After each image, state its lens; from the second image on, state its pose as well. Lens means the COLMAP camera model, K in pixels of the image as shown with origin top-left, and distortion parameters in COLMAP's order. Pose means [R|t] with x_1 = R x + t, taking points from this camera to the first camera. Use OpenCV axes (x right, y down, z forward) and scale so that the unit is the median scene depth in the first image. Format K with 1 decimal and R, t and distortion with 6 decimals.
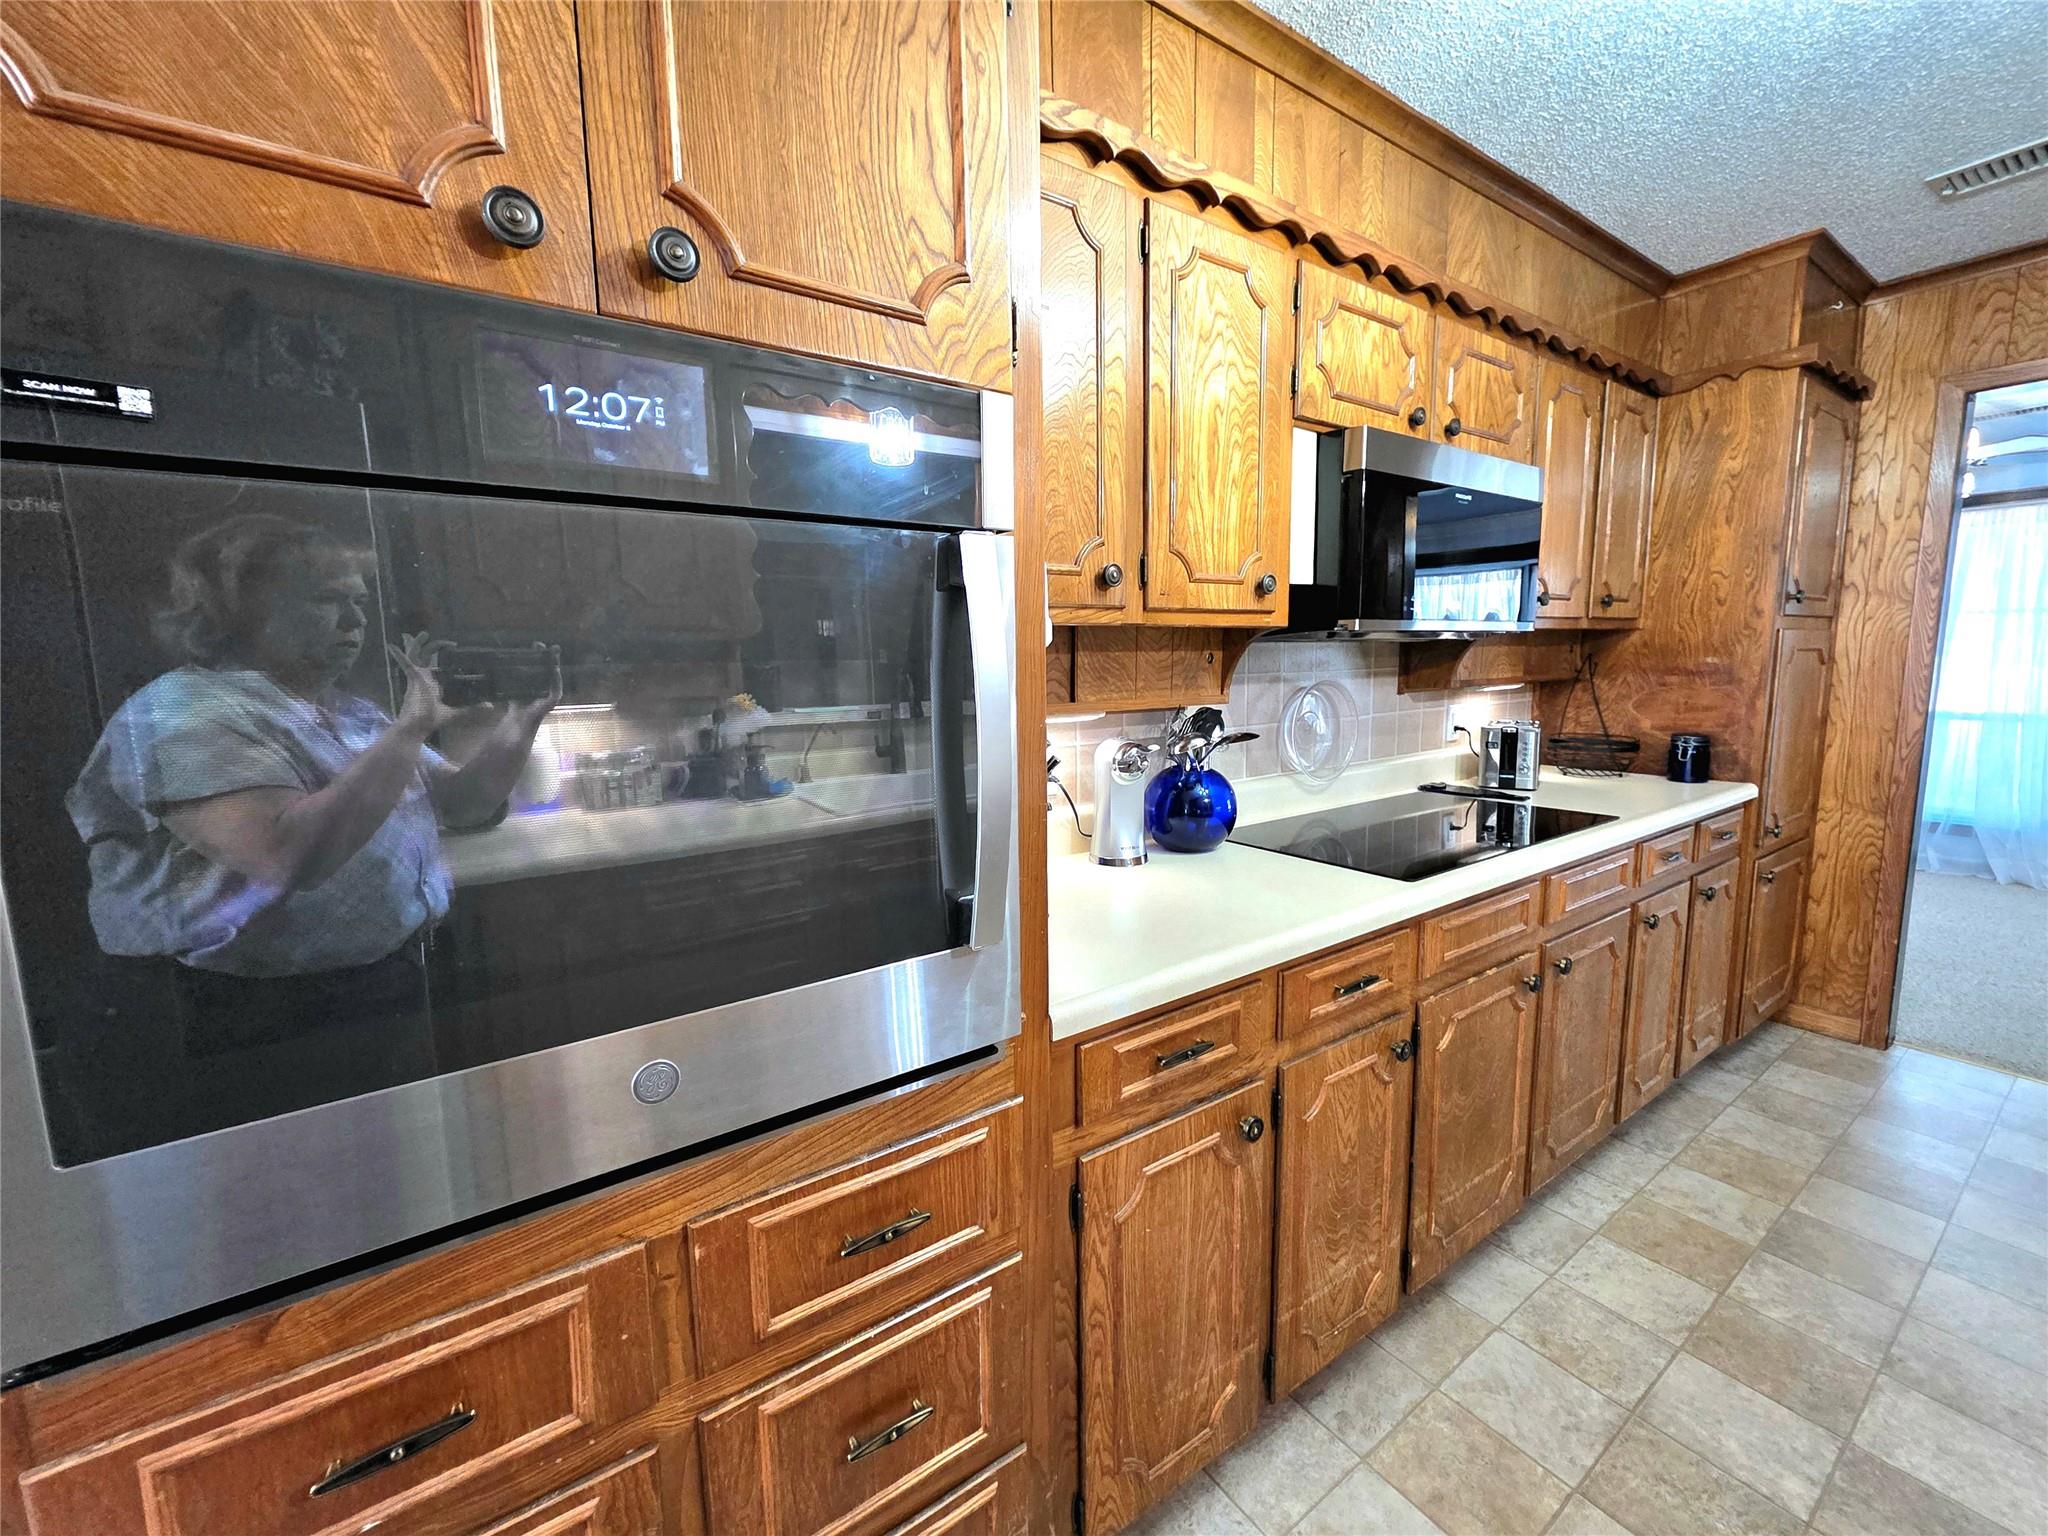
lens RADIAL K [[817.3, 0, 1013.9], [0, 817.3, 761.6], [0, 0, 1]] dist [0.000575, -0.000430]
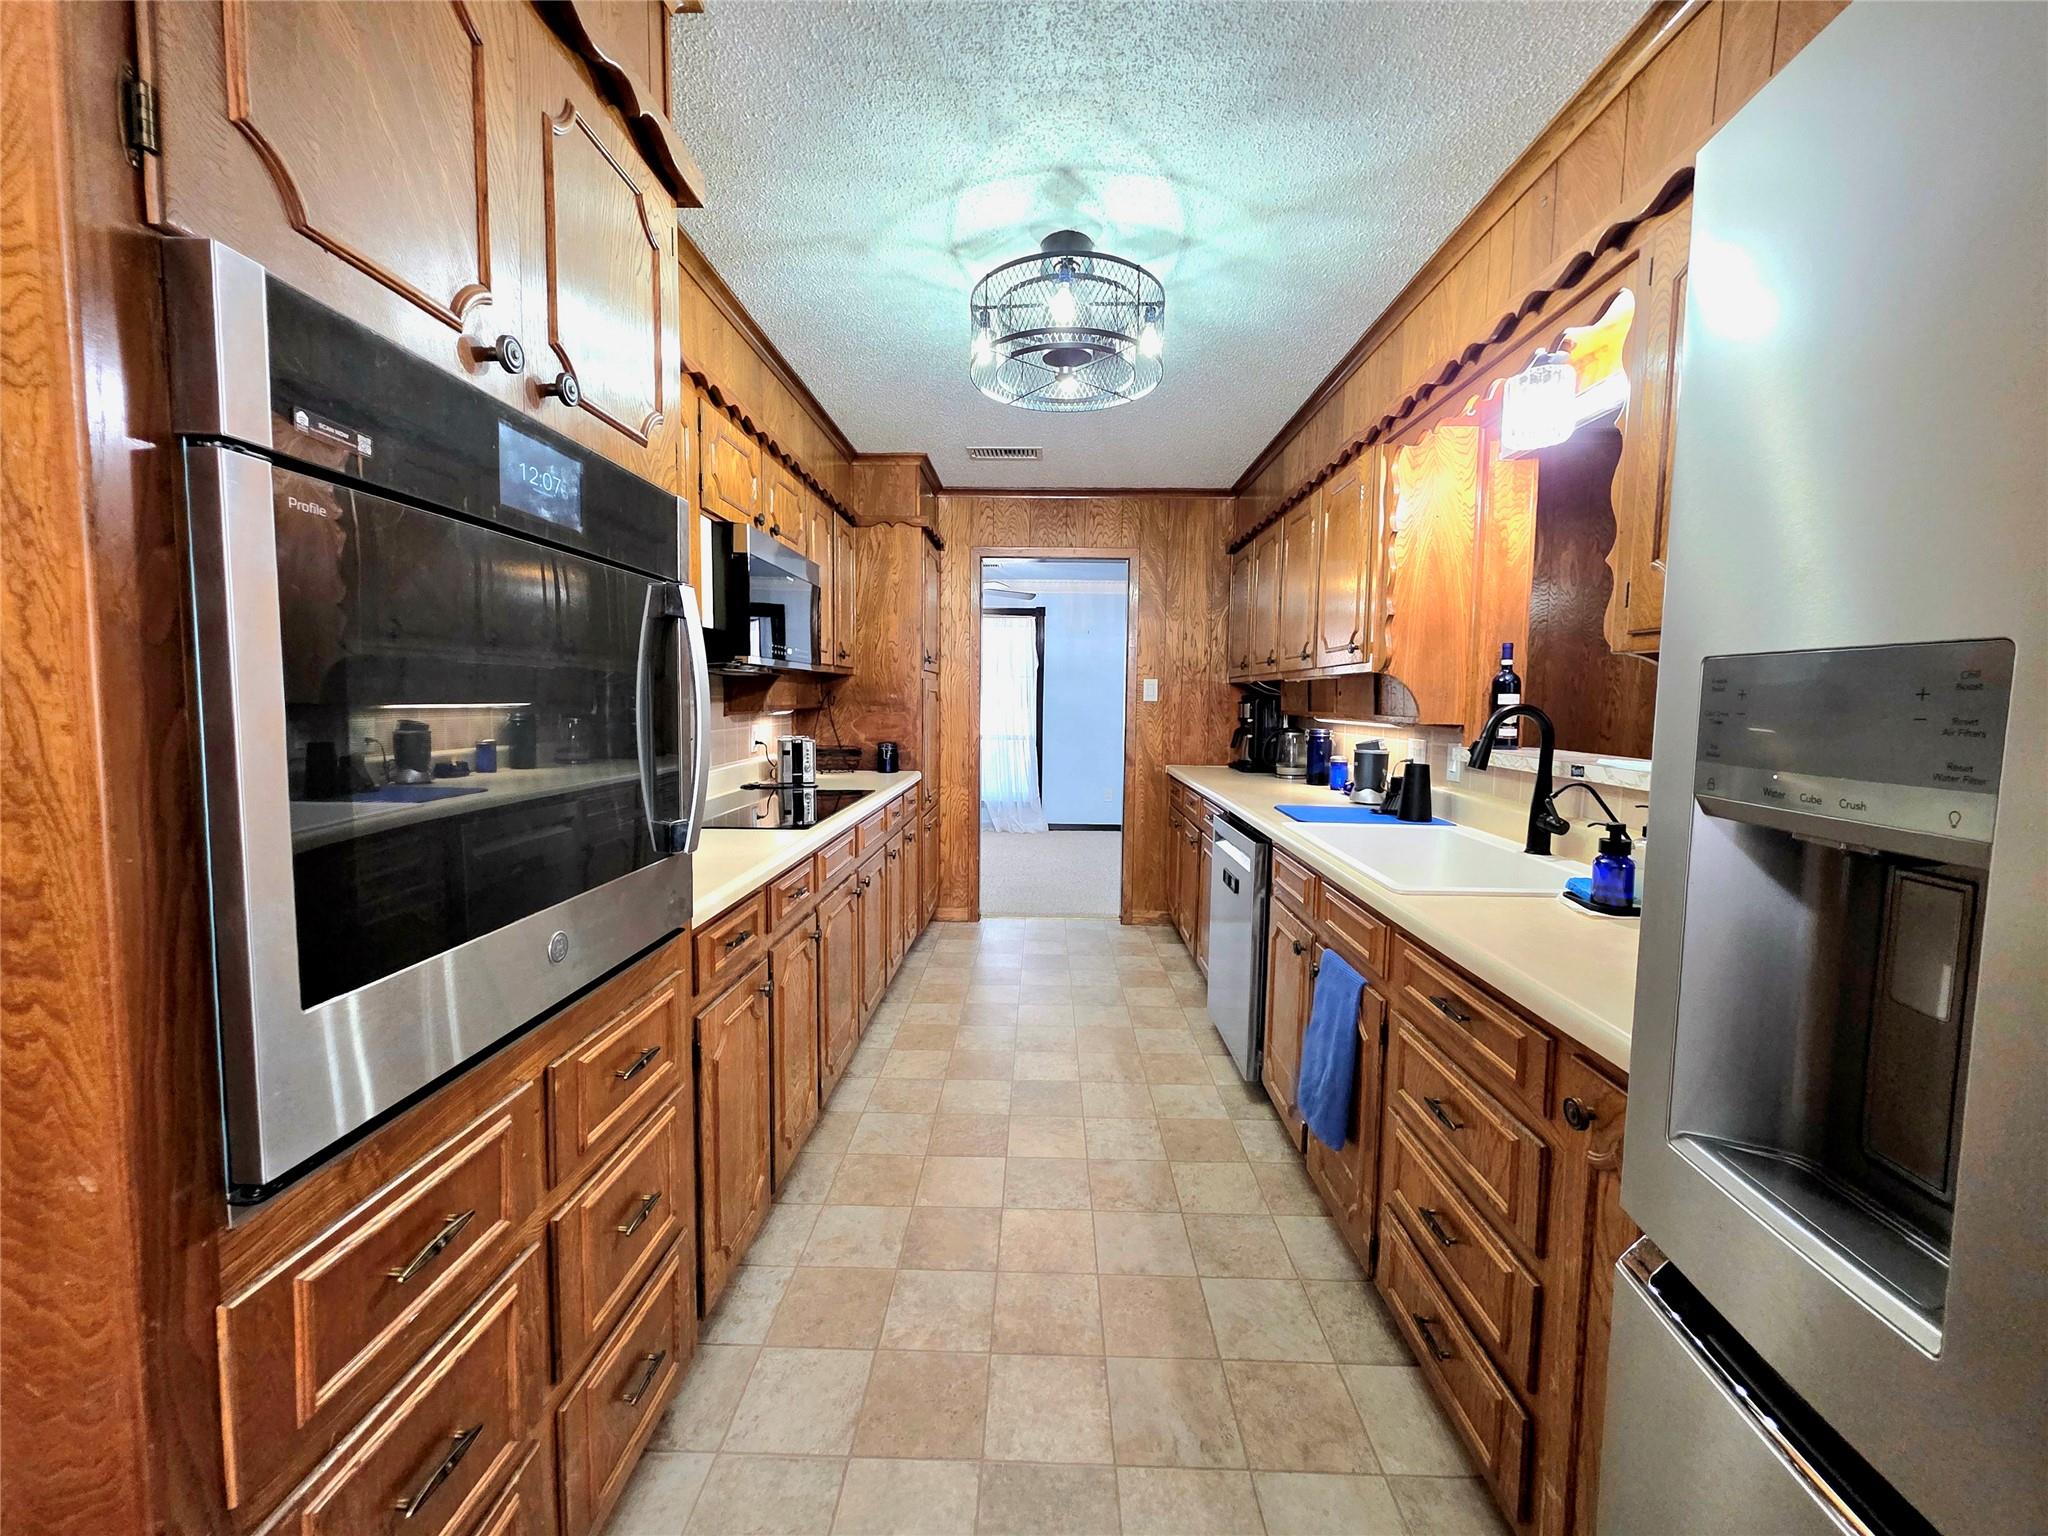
lens RADIAL K [[817.3, 0, 1027.3], [0, 817.3, 761.2], [0, 0, 1]] dist [0.000575, -0.000430]
pose [[0.582062, -0.040036, 0.812158, -0.313851], [0.083249, 0.996473, -0.010541, 0.043656], [-0.808872, 0.073746, 0.583342, -0.144958]]
